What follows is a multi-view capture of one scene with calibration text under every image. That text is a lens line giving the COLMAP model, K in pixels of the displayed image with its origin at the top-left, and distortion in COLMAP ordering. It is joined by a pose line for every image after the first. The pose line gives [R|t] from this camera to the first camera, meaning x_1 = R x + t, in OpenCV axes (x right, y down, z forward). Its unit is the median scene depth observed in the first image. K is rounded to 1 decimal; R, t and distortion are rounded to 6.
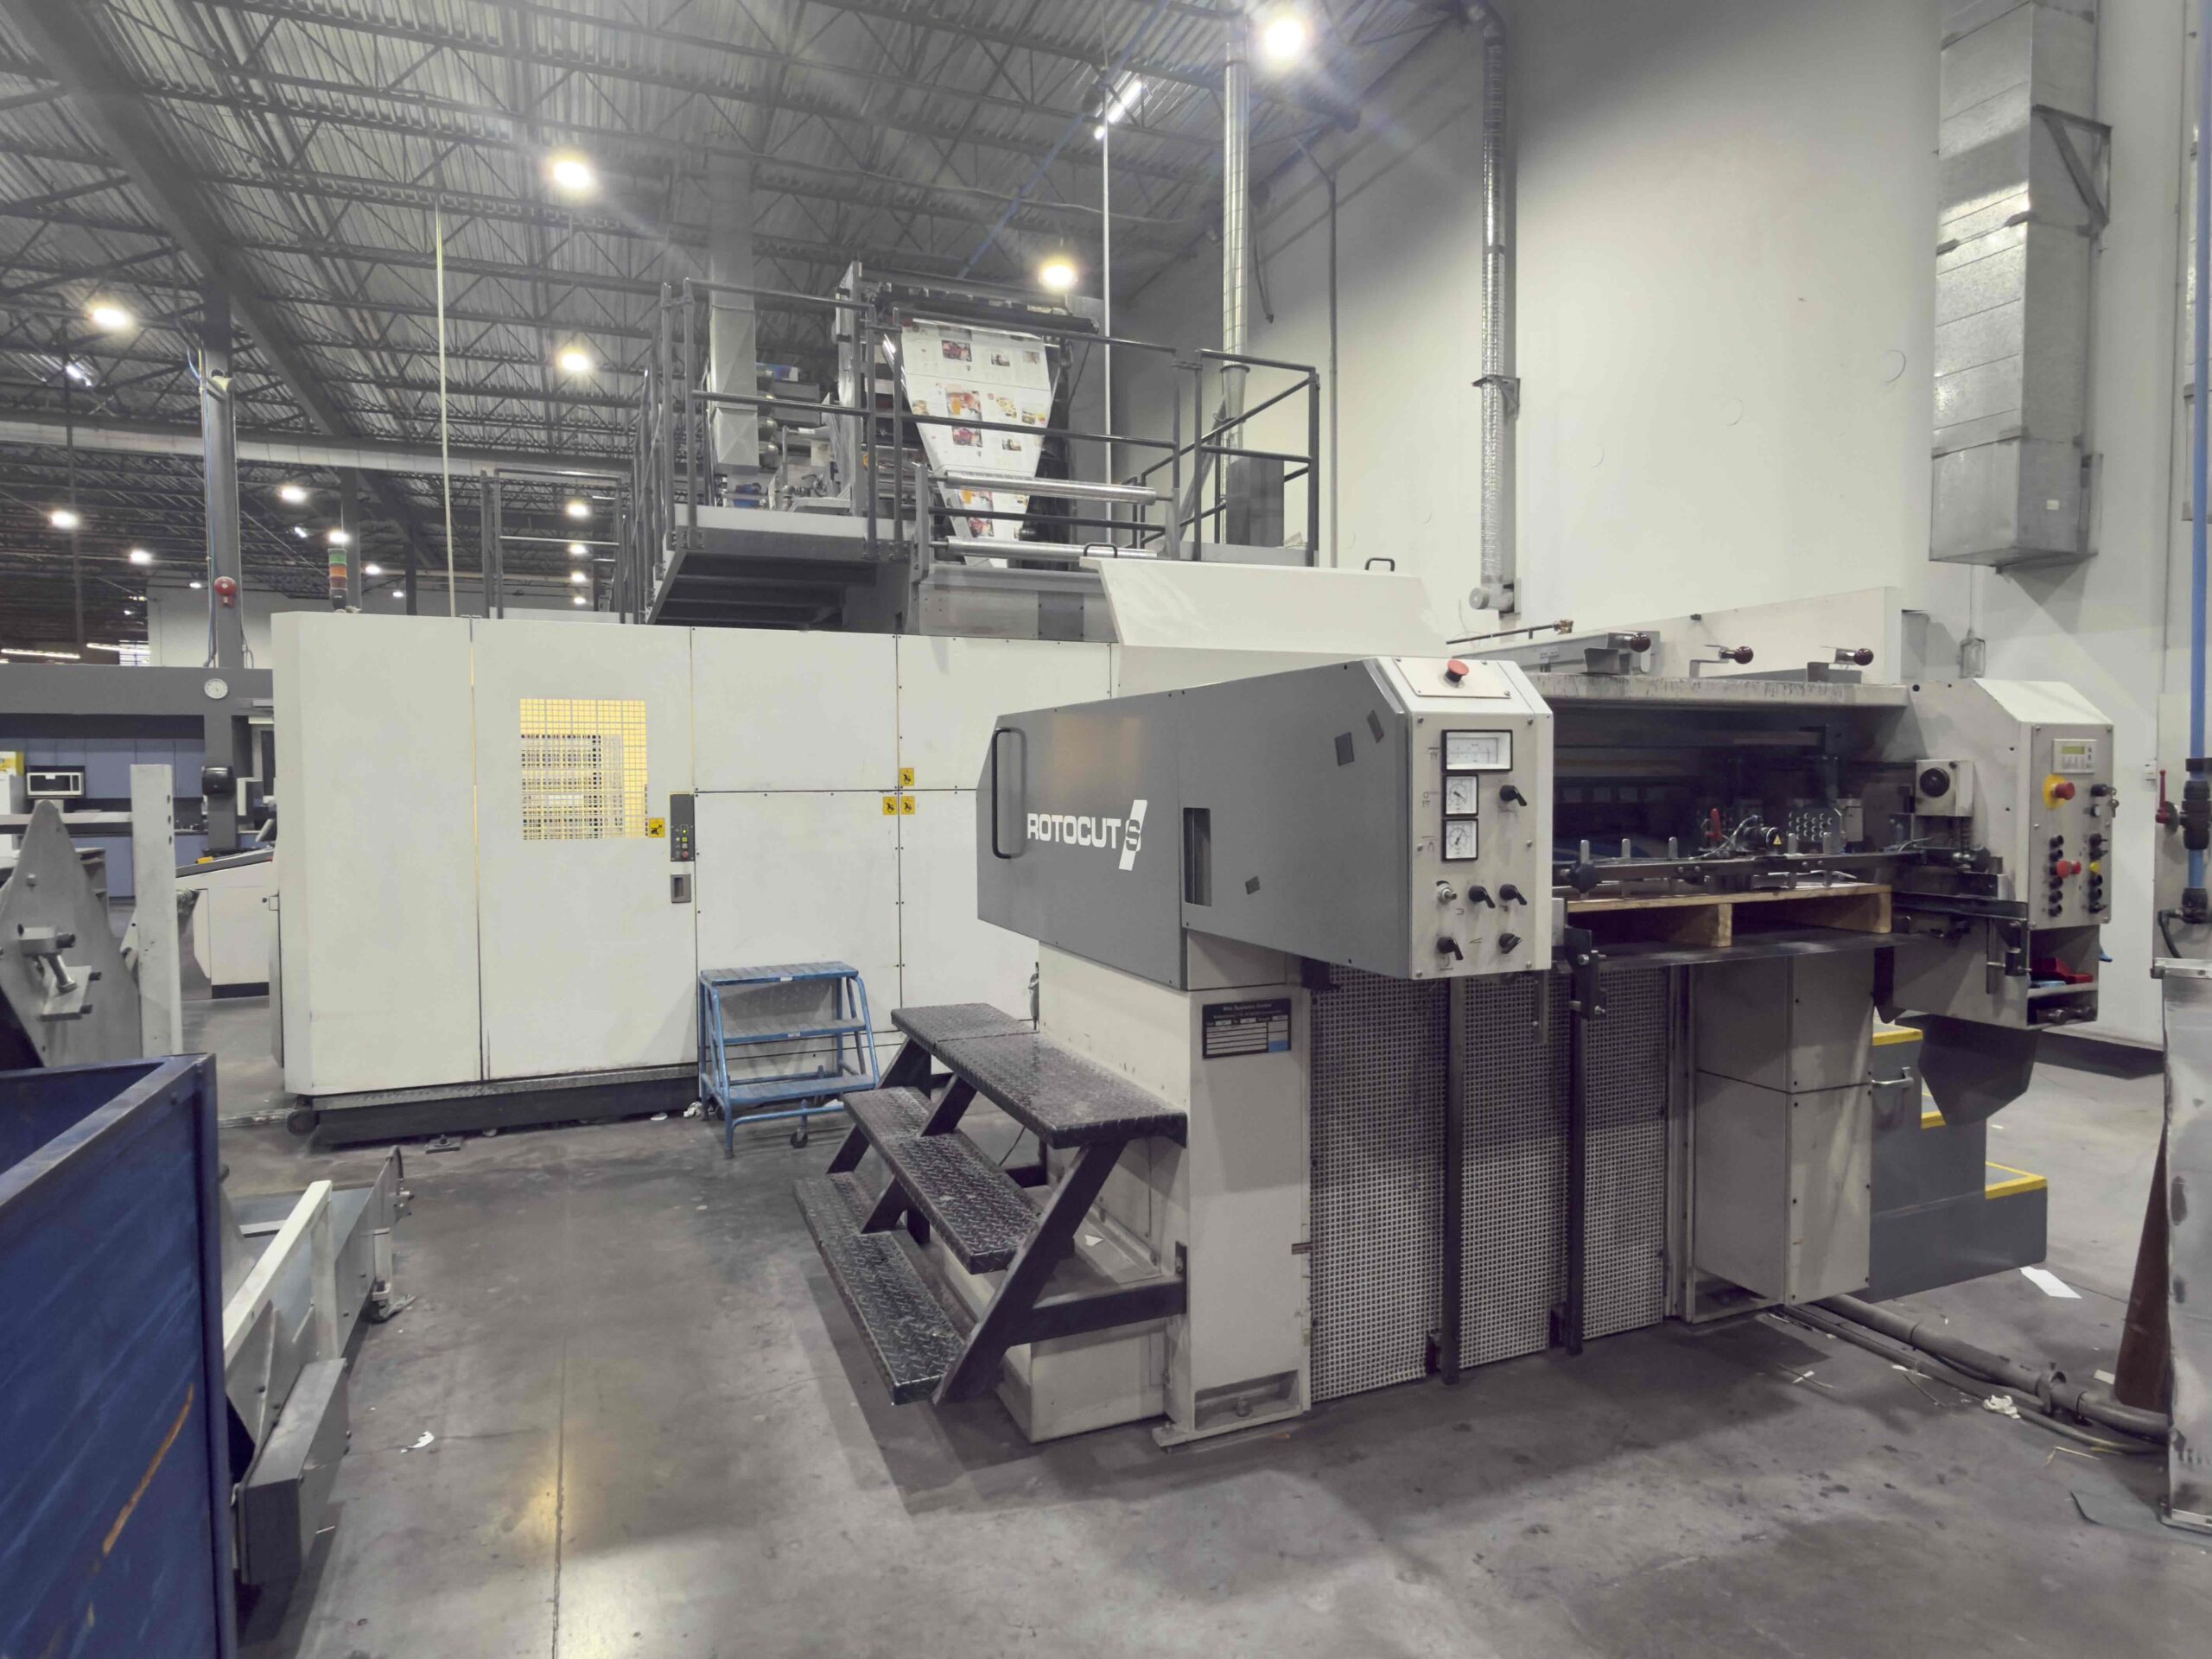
lens RADIAL K [[1245.7, 0, 1107.2], [0, 1245.7, 824.4], [0, 0, 1]] dist [0.001659, 0.000320]
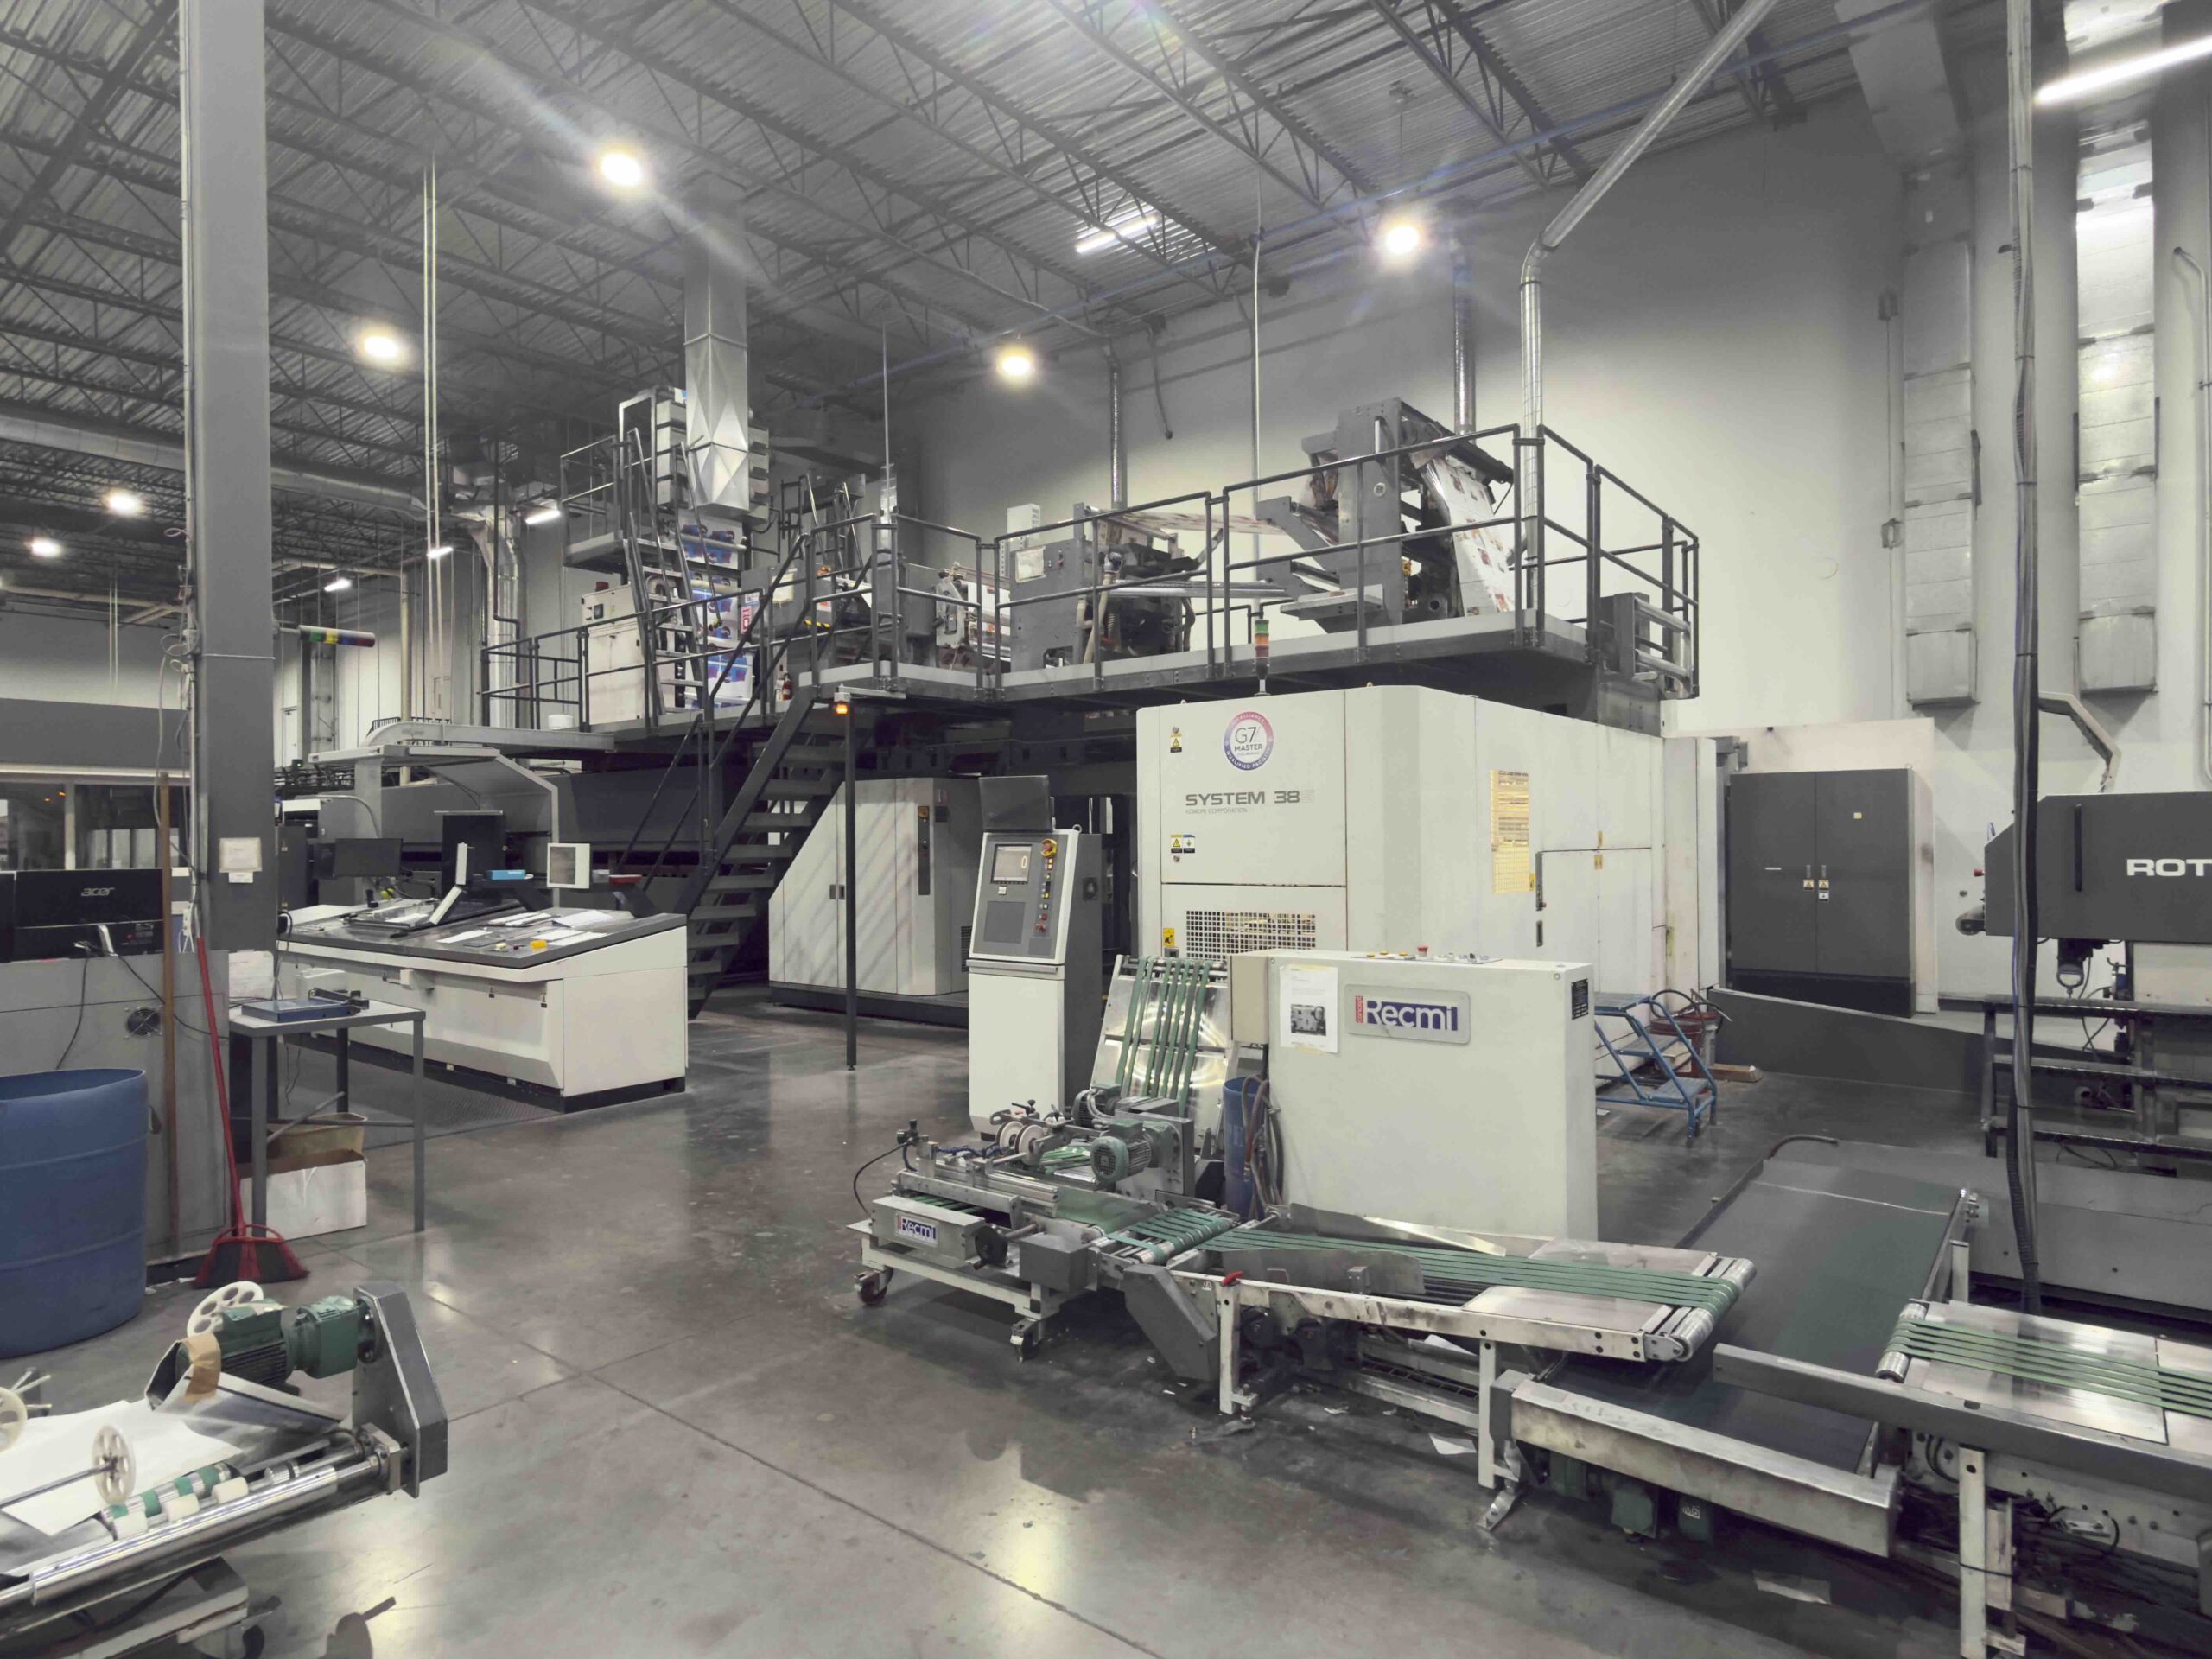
lens RADIAL K [[1245.7, 0, 1108.1], [0, 1245.7, 836.7], [0, 0, 1]] dist [0.001659, 0.000320]
pose [[0.879735, 0.001366, 0.475462, -0.930653], [0.021798, 0.998828, -0.043203, 0.002017], [-0.474964, 0.048372, 0.878675, 0.121792]]
